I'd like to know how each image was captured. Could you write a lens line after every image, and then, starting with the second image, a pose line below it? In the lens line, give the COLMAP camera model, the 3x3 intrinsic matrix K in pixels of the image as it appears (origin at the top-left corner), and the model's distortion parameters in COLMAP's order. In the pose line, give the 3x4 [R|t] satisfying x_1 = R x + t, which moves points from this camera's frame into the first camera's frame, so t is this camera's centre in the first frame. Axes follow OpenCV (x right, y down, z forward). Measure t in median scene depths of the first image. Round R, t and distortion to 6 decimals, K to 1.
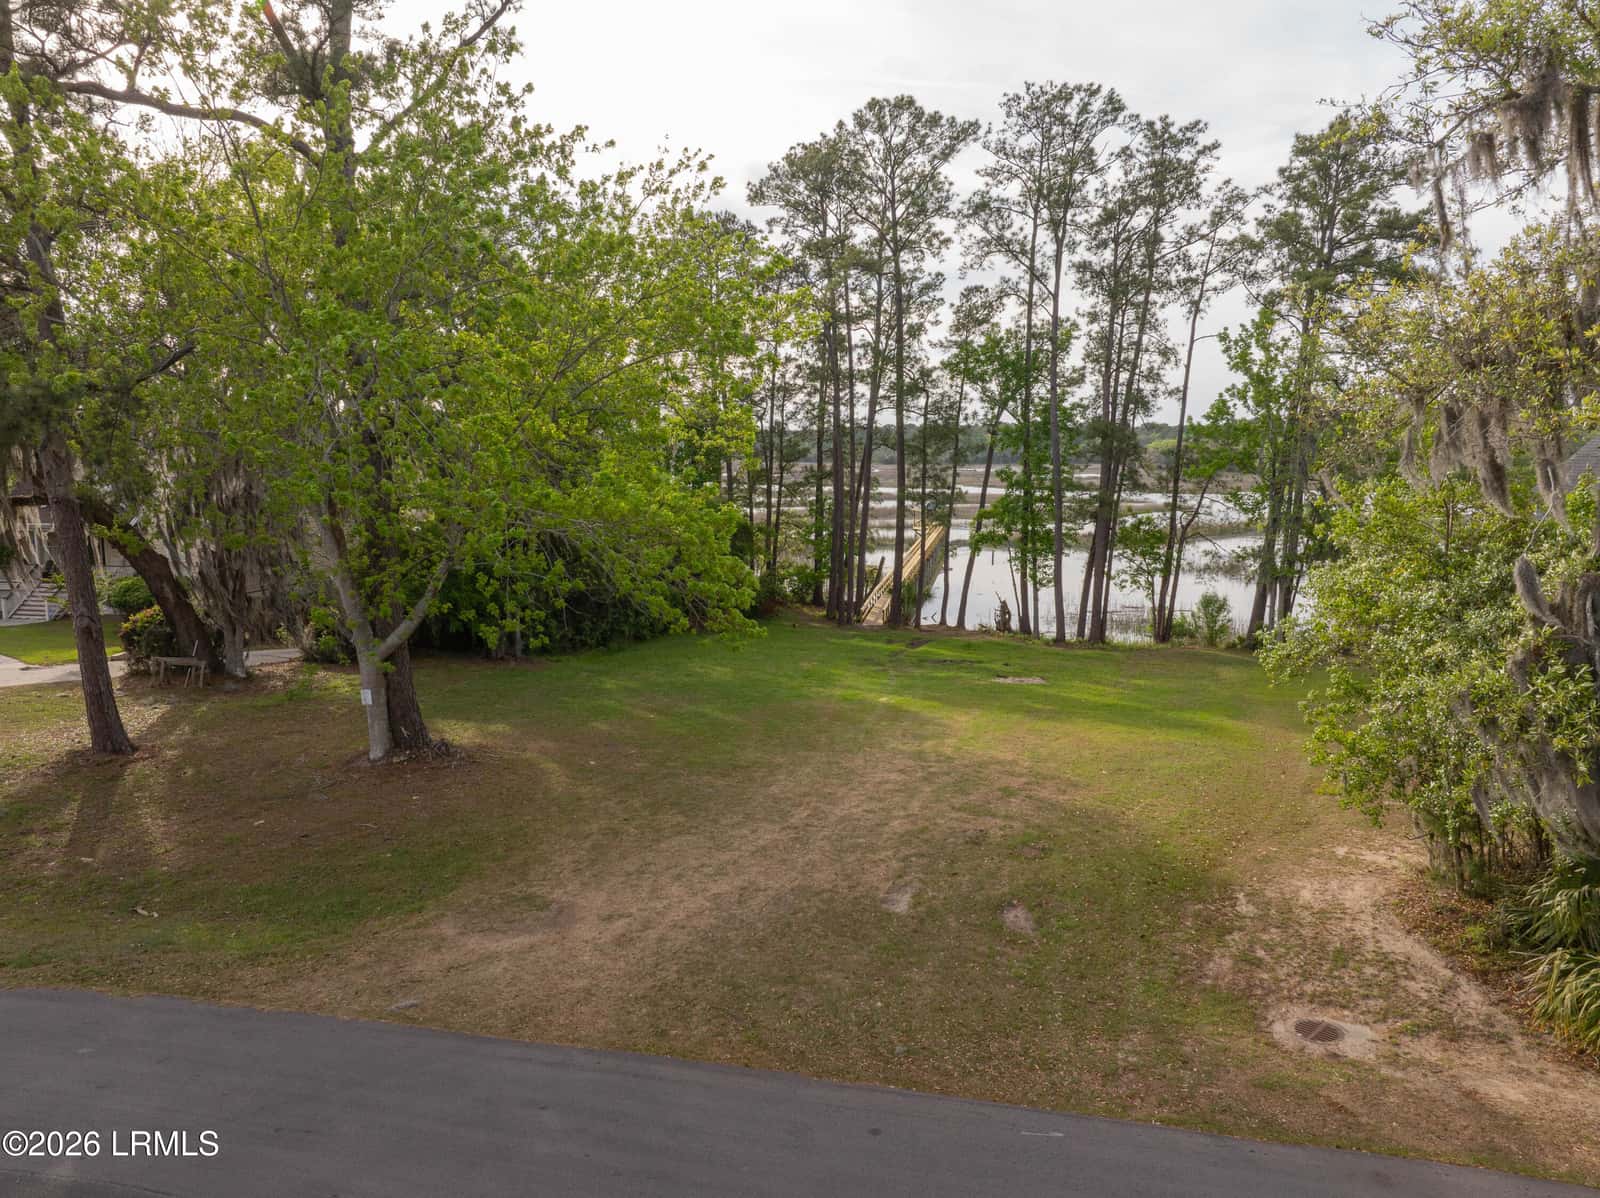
lens RADIAL K [[1126.7, 0, 796.9], [0, 1126.7, 592.0], [0, 0, 1]] dist [-0.045601, 0.011090]
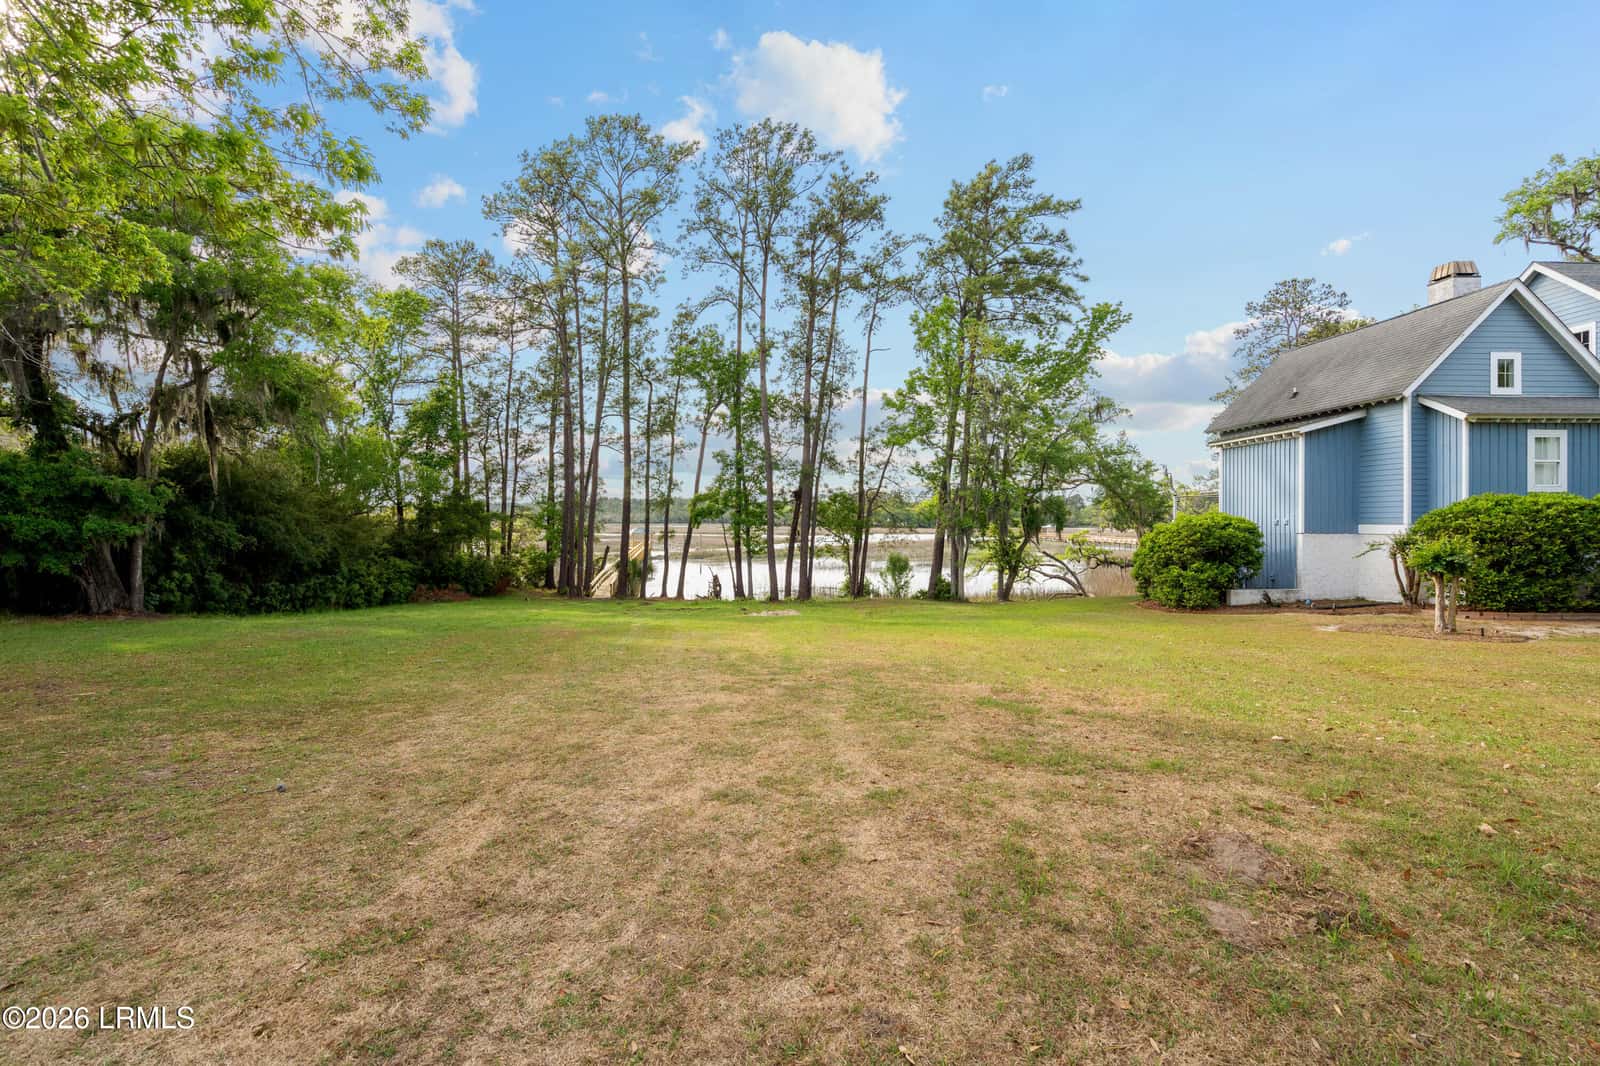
lens RADIAL K [[738.5, 0, 777.2], [0, 738.5, 524.9], [0, 0, 1]] dist [-0.006150, 0.002427]
pose [[0.950382, 0.003221, 0.311070, 0.005990], [0.033728, 0.992985, -0.113328, 0.047495], [-0.309253, 0.118197, 0.943606, 0.259477]]
